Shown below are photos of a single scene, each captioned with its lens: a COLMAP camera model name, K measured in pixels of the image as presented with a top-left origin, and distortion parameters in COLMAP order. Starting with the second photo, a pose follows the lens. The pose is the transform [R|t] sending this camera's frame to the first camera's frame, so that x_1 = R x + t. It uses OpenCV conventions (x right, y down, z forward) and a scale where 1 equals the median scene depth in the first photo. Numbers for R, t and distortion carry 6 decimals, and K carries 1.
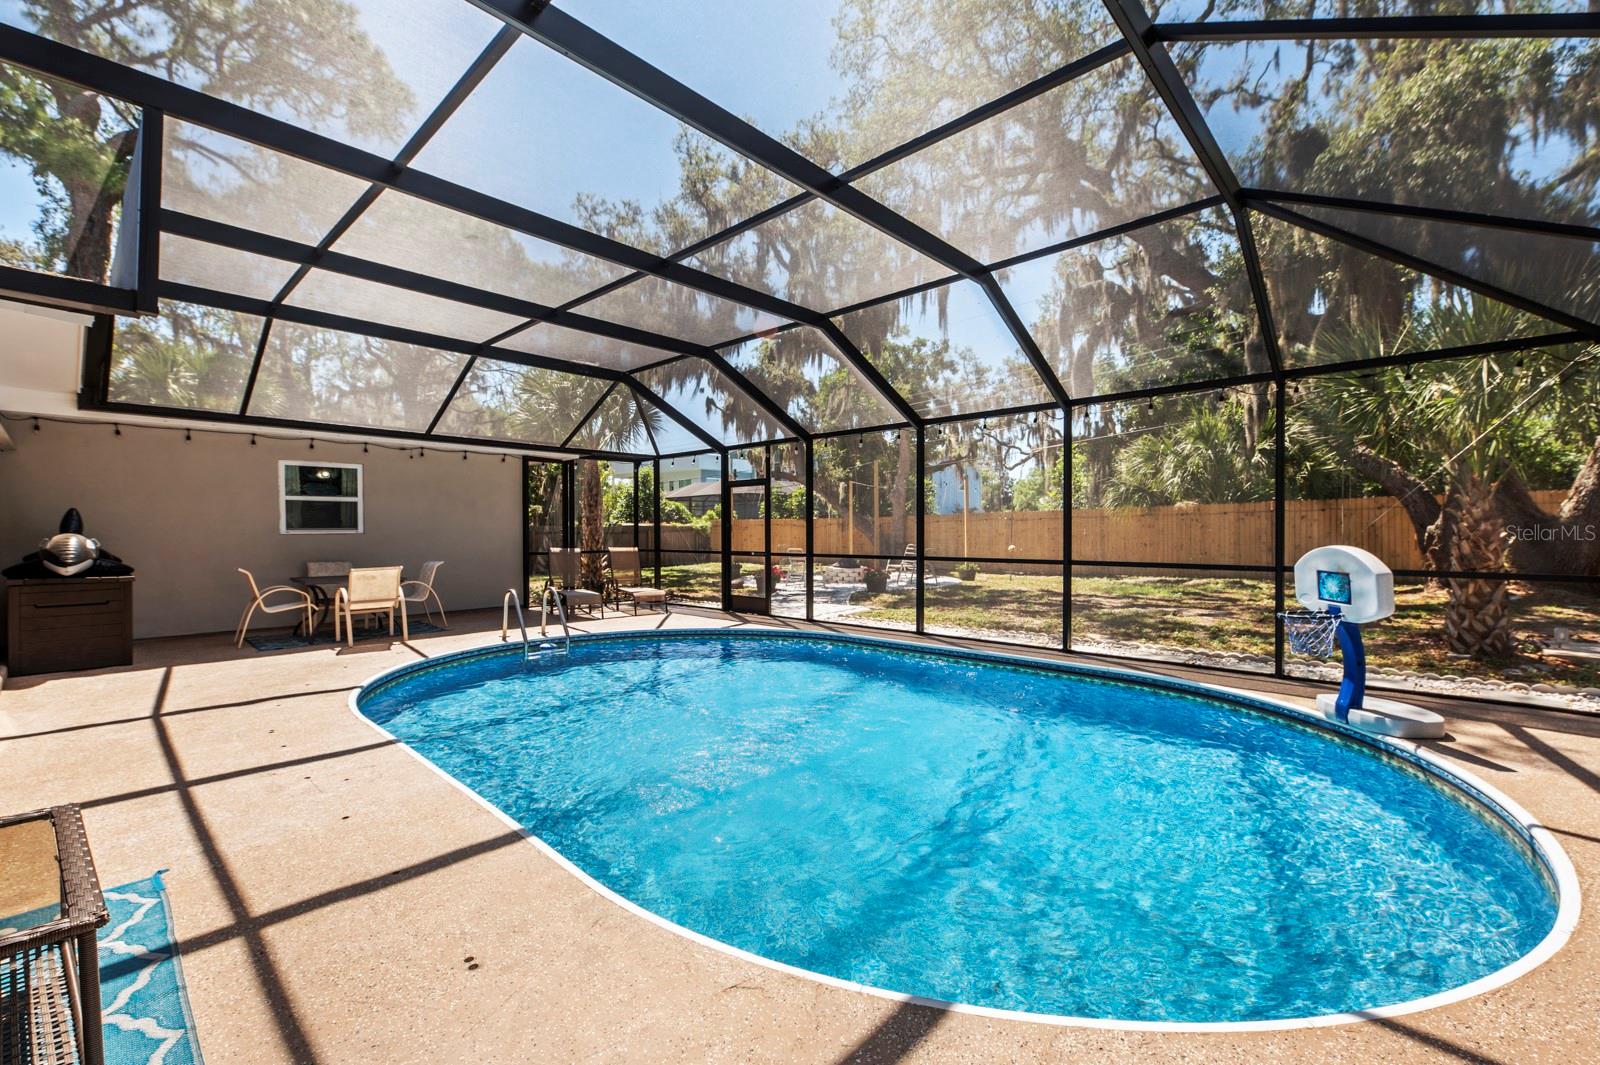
lens RADIAL K [[676.4, 0, 825.7], [0, 676.4, 534.3], [0, 0, 1]] dist [-0.000253, -0.001196]
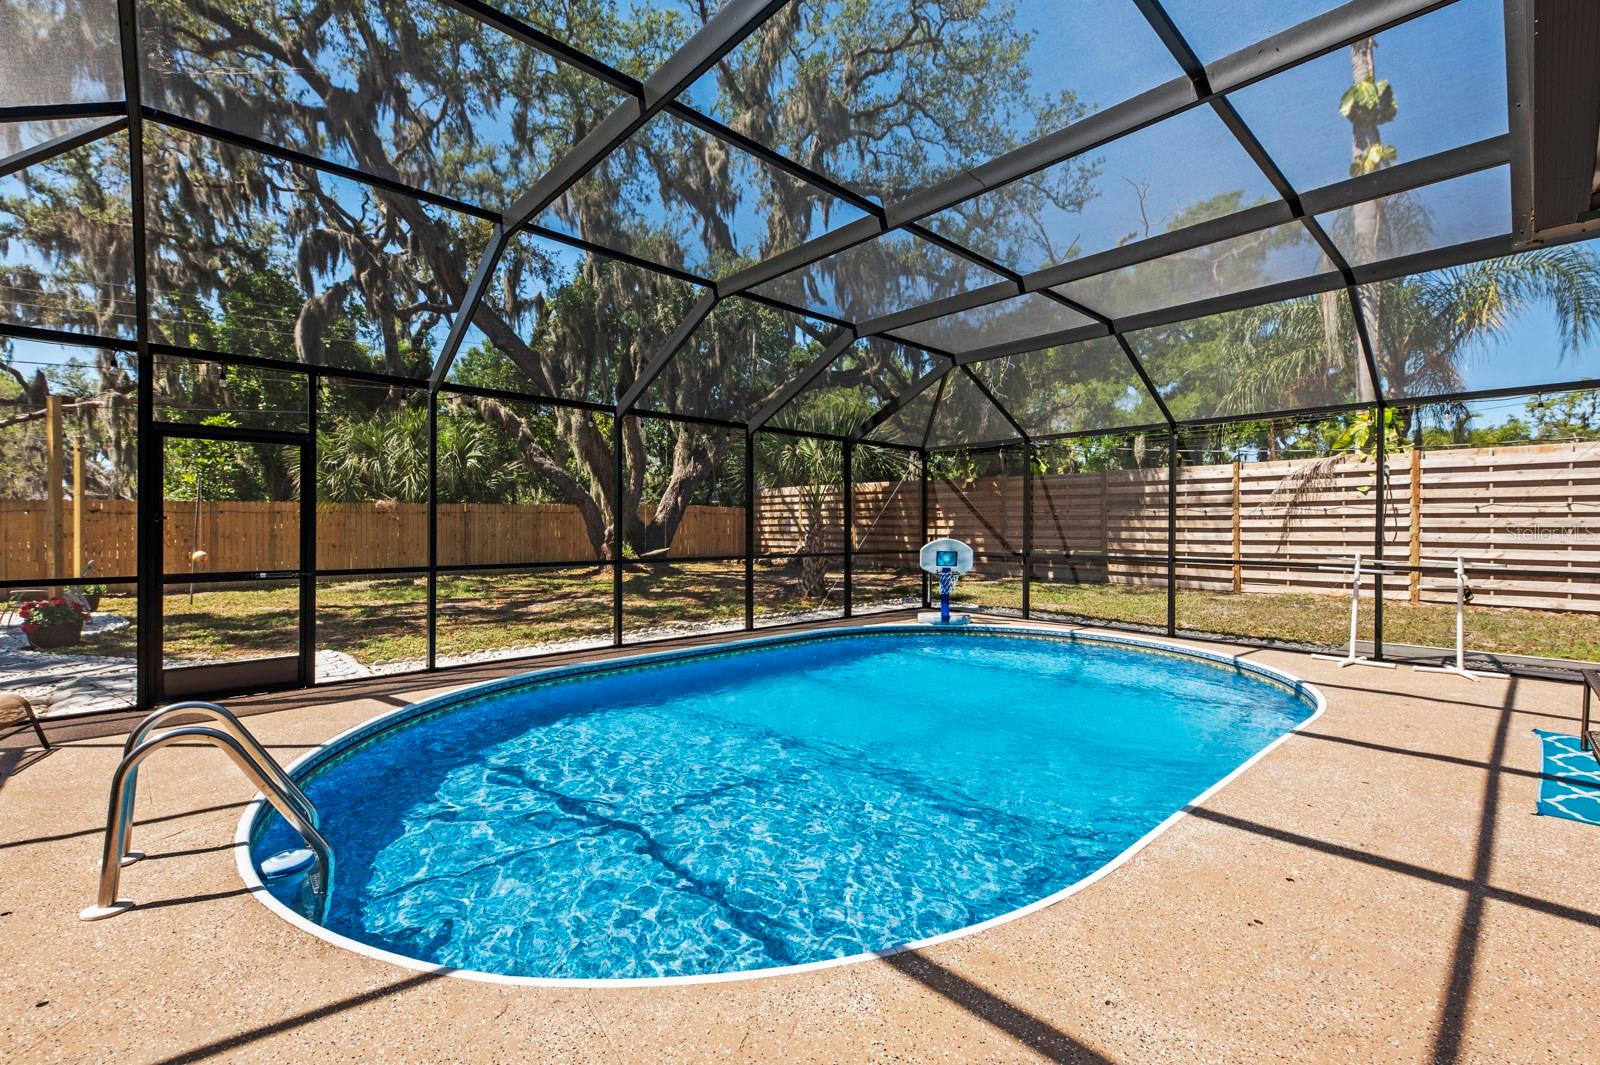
lens RADIAL K [[676.4, 0, 797.1], [0, 676.4, 527.1], [0, 0, 1]] dist [-0.000253, -0.001196]
pose [[0.098765, 0.005123, 0.995098, -0.774382], [0.003330, 0.999979, -0.005479, -0.004546], [-0.995105, 0.003855, 0.098746, 0.733226]]
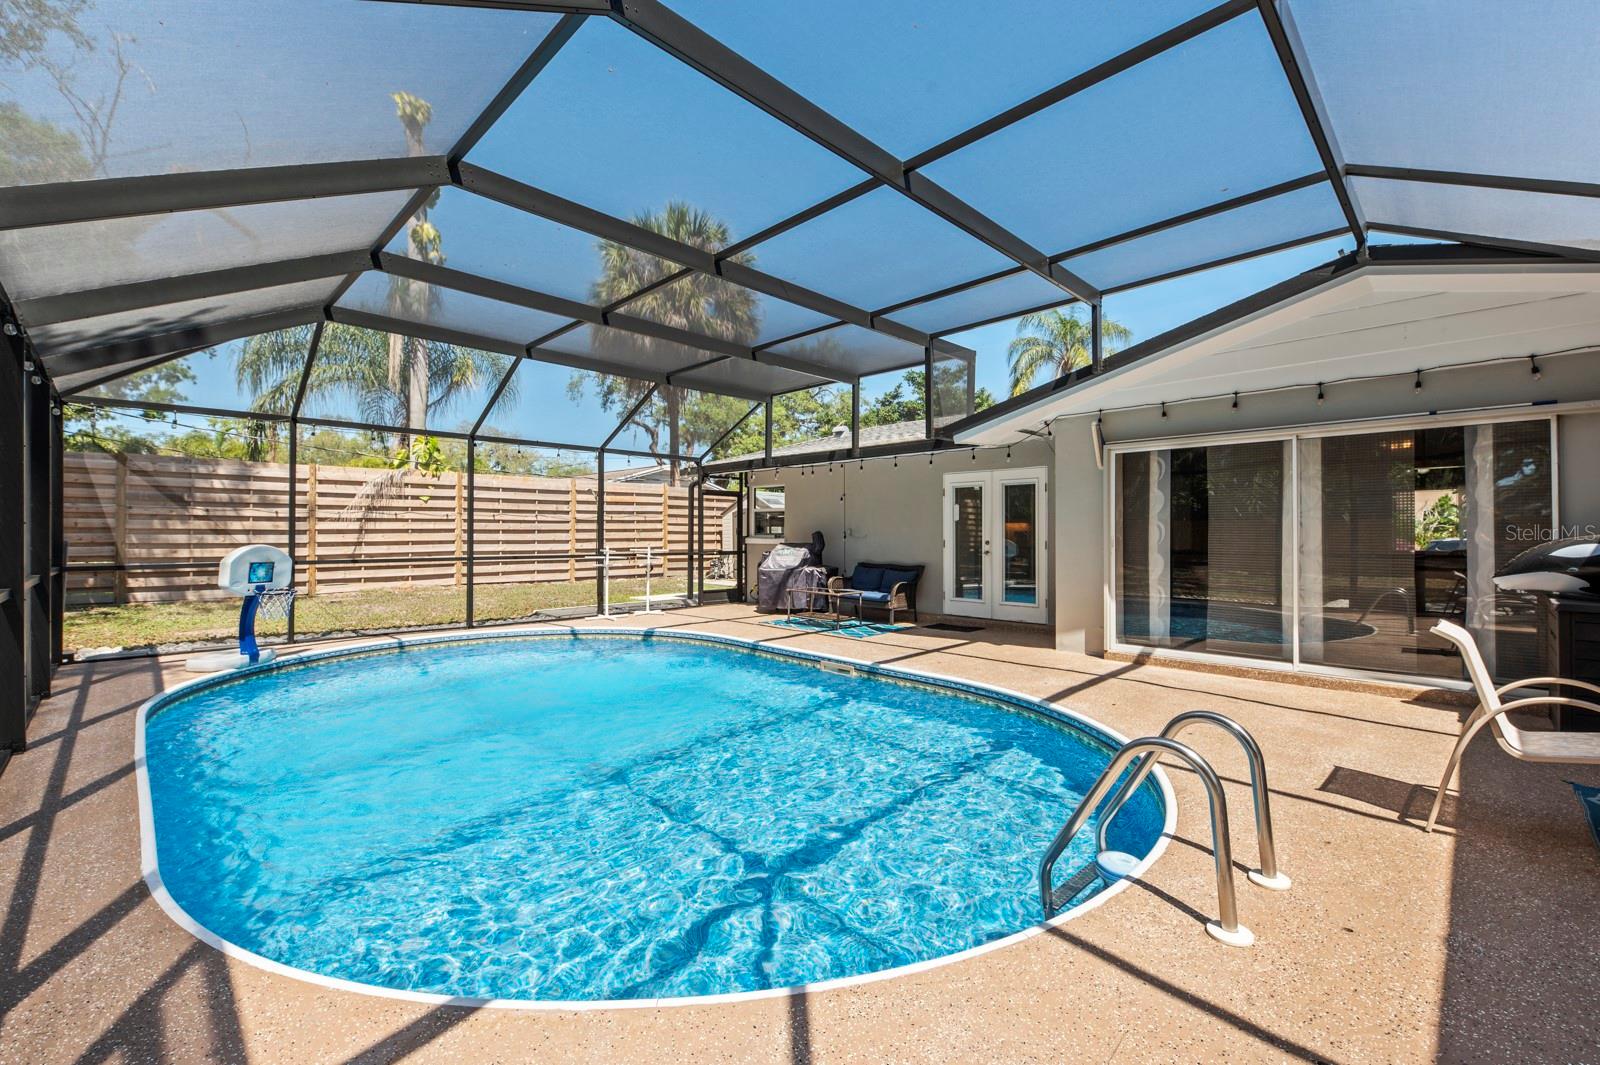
lens RADIAL K [[676.4, 0, 802.1], [0, 676.4, 530.0], [0, 0, 1]] dist [-0.000253, -0.001196]
pose [[-0.997947, 0.003471, 0.063952, -0.304211], [0.003731, 0.999985, 0.003936, -0.010109], [-0.063938, 0.004166, -0.997945, 1.406935]]
